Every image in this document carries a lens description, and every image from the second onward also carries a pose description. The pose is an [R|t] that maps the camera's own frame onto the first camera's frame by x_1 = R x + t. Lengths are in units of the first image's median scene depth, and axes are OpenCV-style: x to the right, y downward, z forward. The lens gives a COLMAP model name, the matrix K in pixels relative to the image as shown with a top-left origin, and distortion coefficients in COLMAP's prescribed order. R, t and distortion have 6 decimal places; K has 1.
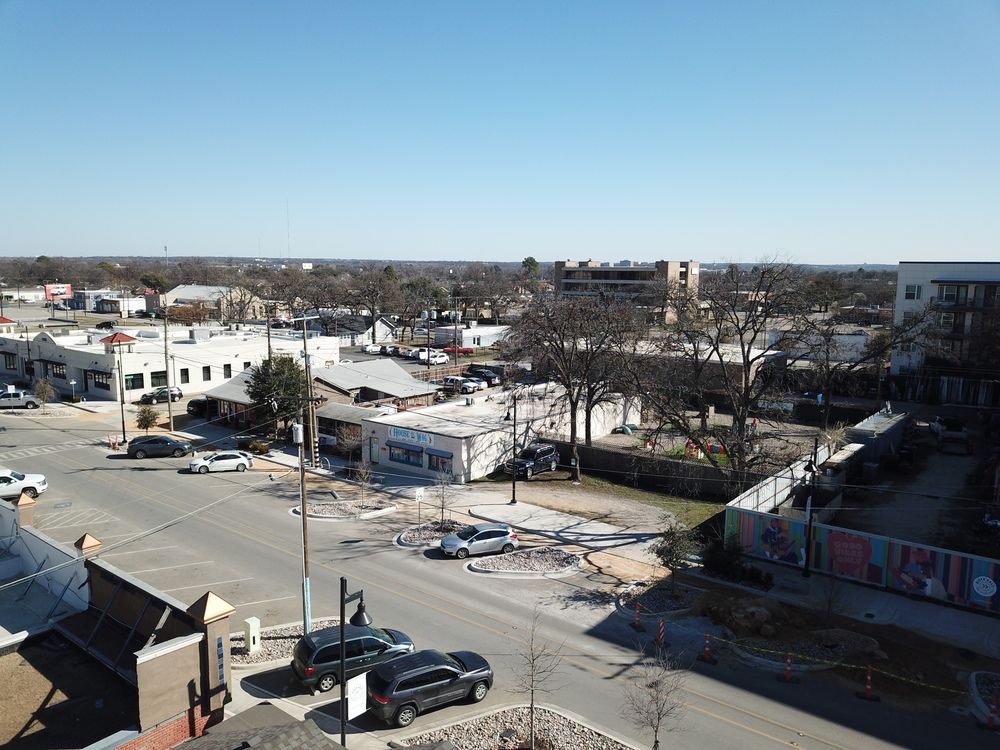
lens RADIAL K [[766.2, 0, 500.0], [0, 766.2, 375.0], [0, 0, 1]] dist [0.008811, -0.003241]
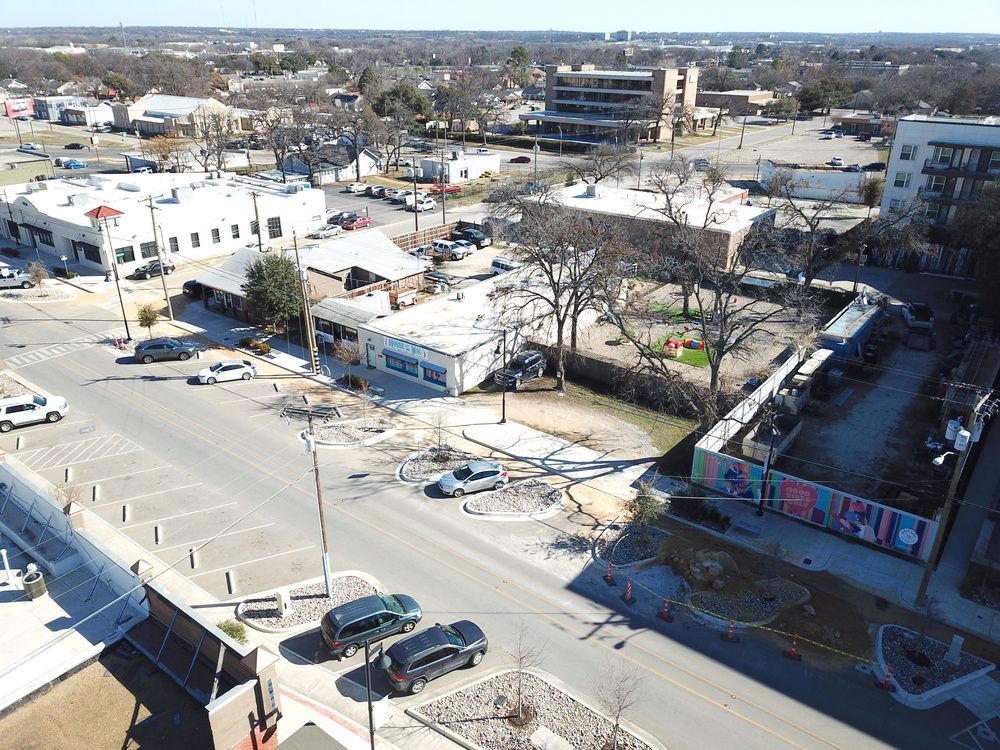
lens RADIAL K [[766.2, 0, 500.0], [0, 766.2, 375.0], [0, 0, 1]] dist [0.008811, -0.003241]
pose [[0.999868, -0.009104, 0.013443, -0.001127], [0.005006, 0.960529, 0.278136, -0.196172], [-0.015445, -0.278032, 0.960448, -0.026953]]
